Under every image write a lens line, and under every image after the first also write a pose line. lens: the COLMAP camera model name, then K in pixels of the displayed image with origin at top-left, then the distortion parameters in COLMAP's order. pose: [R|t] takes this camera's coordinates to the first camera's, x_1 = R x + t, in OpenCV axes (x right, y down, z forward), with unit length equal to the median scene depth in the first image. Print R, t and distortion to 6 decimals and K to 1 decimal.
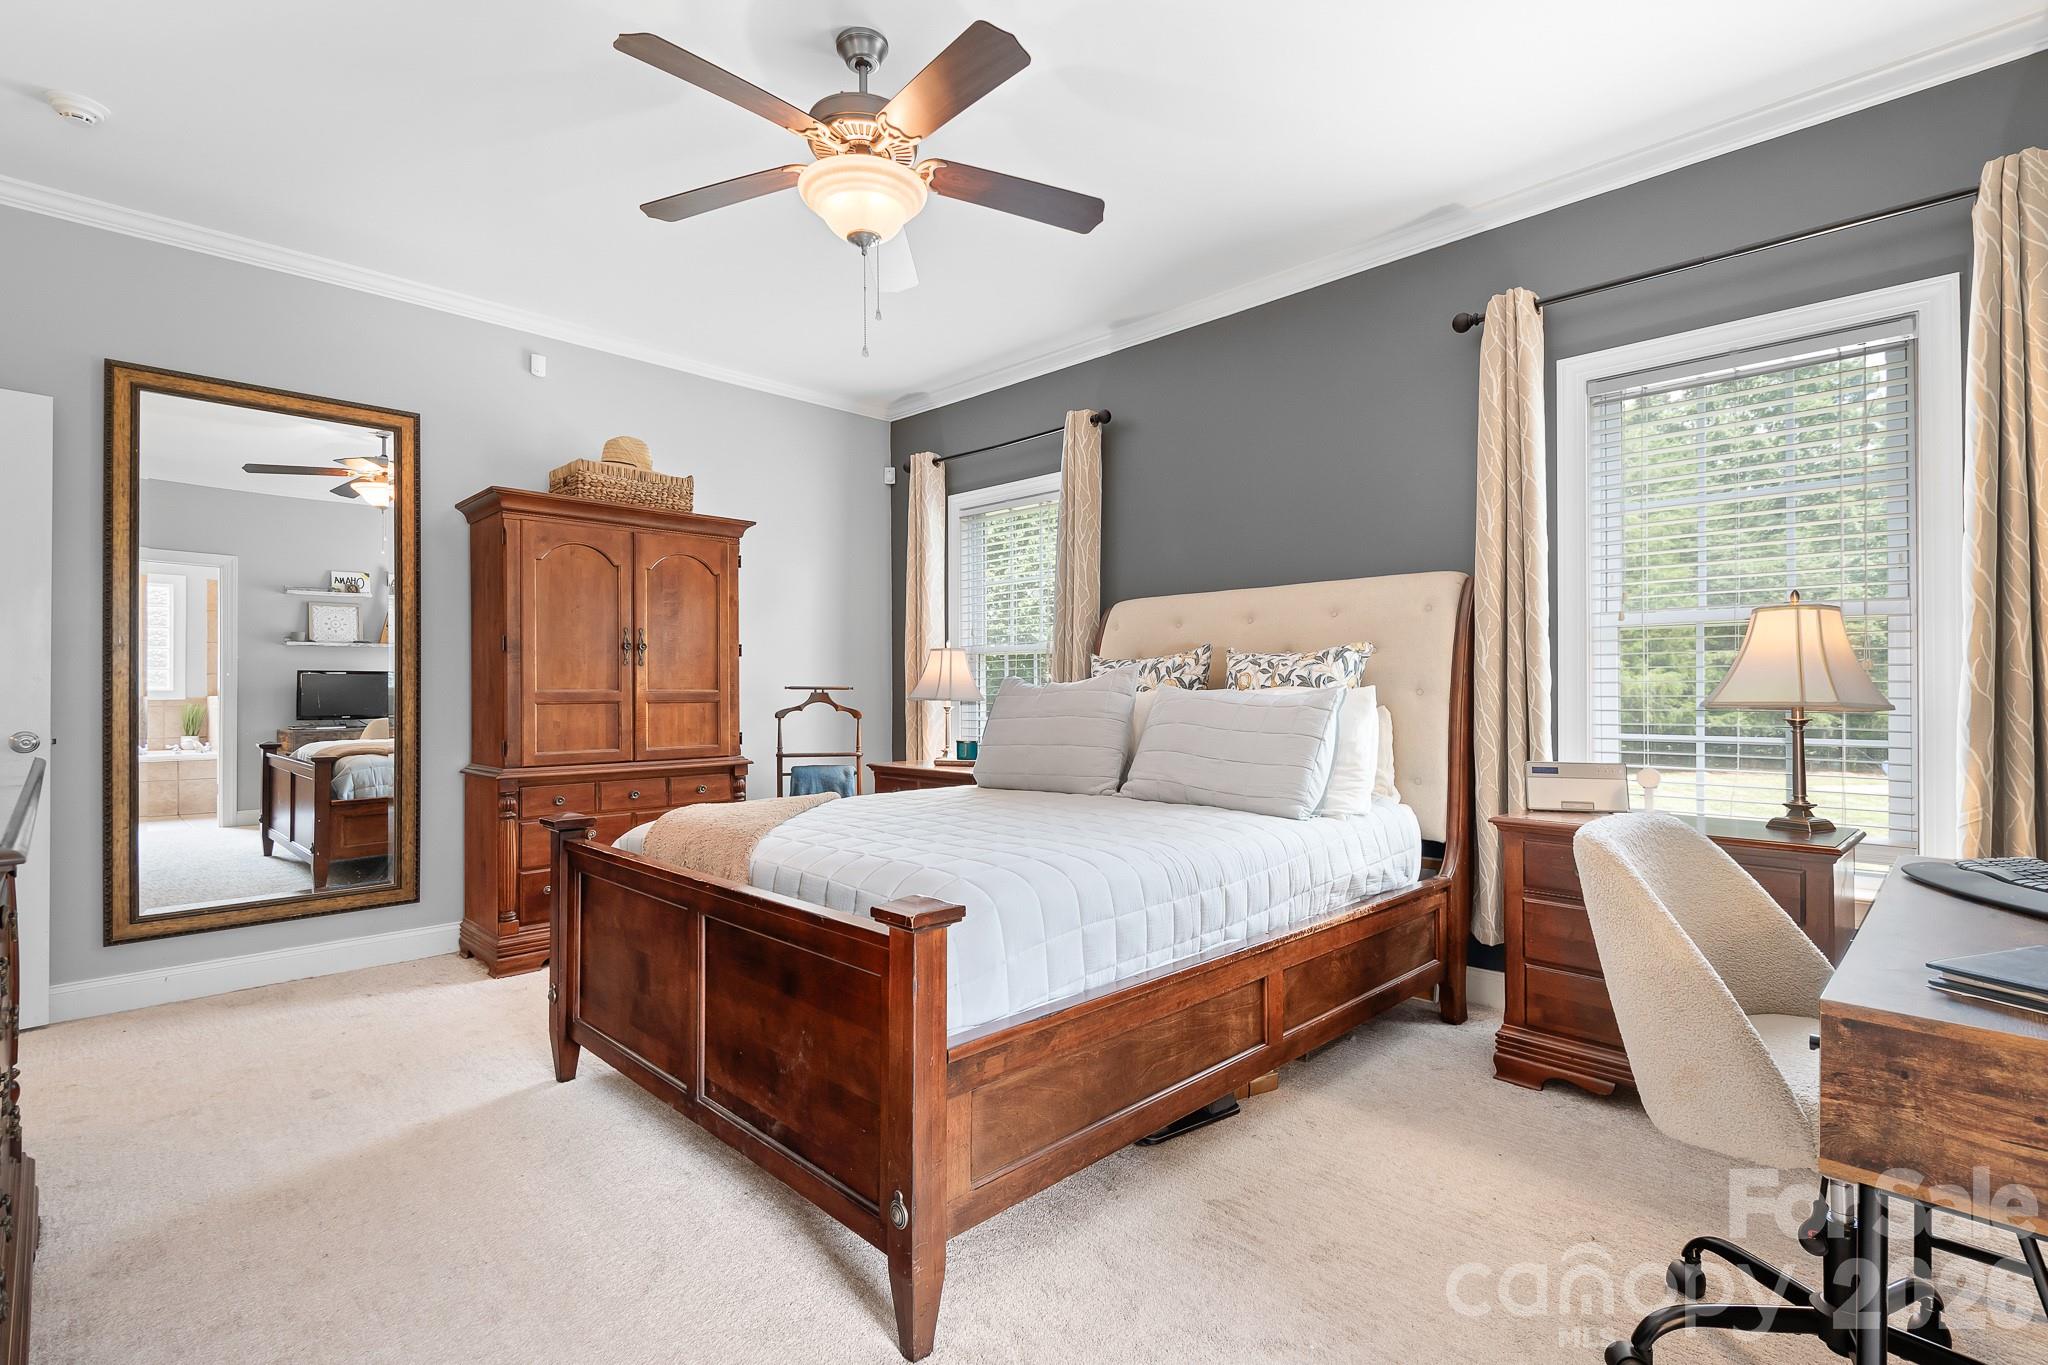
lens RADIAL K [[950.1, 0, 959.1], [0, 950.1, 674.9], [0, 0, 1]] dist [-0.002367, -0.000982]
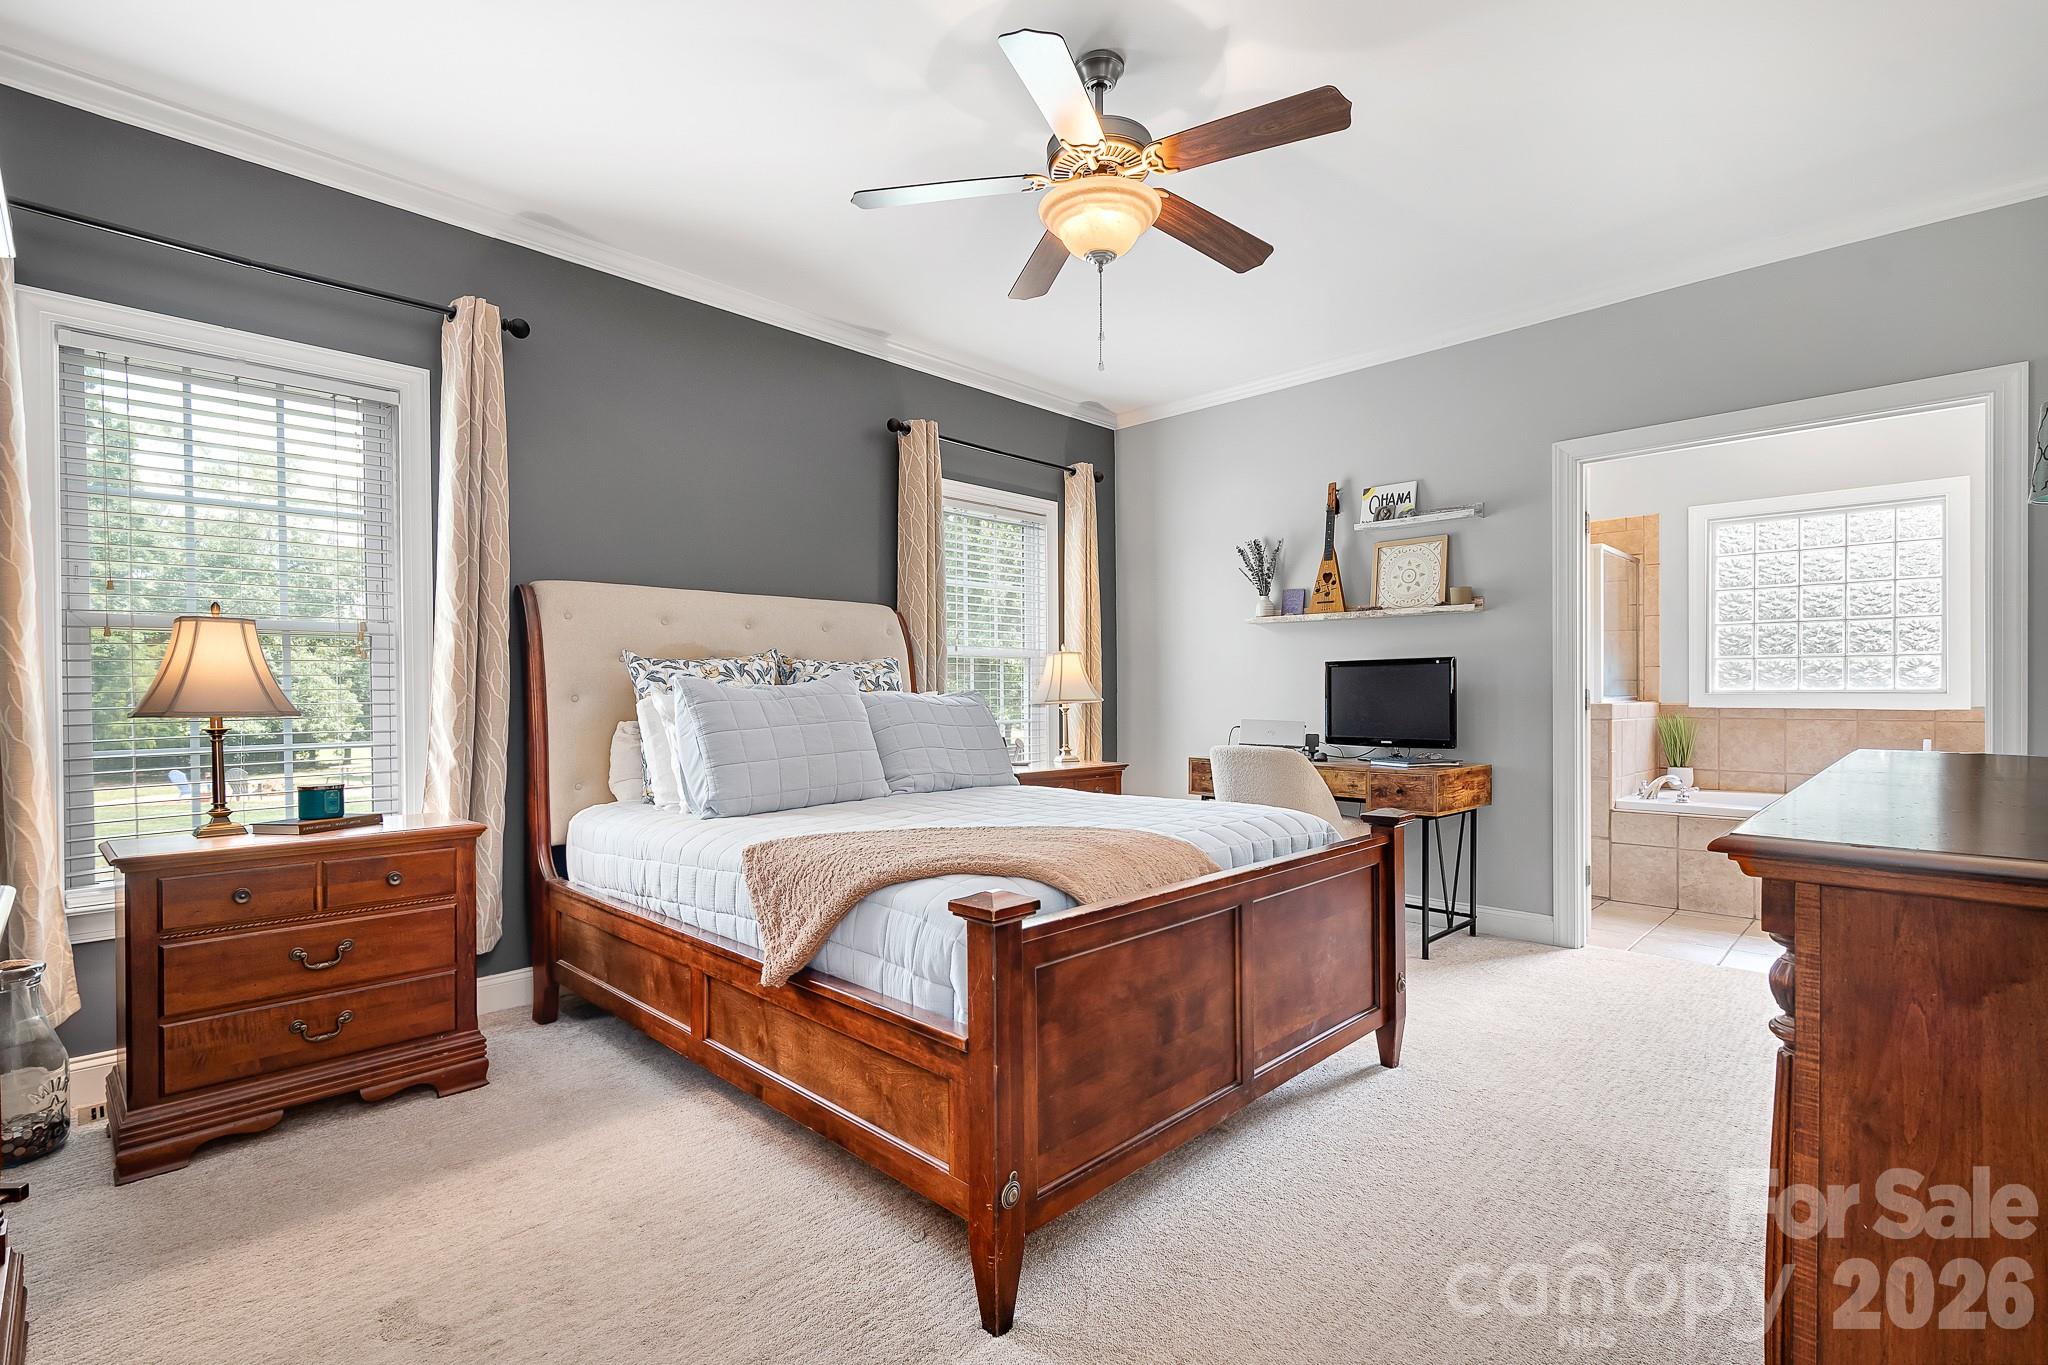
lens RADIAL K [[950.1, 0, 1012.0], [0, 950.1, 697.1], [0, 0, 1]] dist [-0.002367, -0.000982]
pose [[-0.034740, -0.001035, 0.999396, -0.264757], [-0.010183, 0.999948, 0.000681, 0.005576], [-0.999345, -0.010153, -0.034749, 0.276792]]
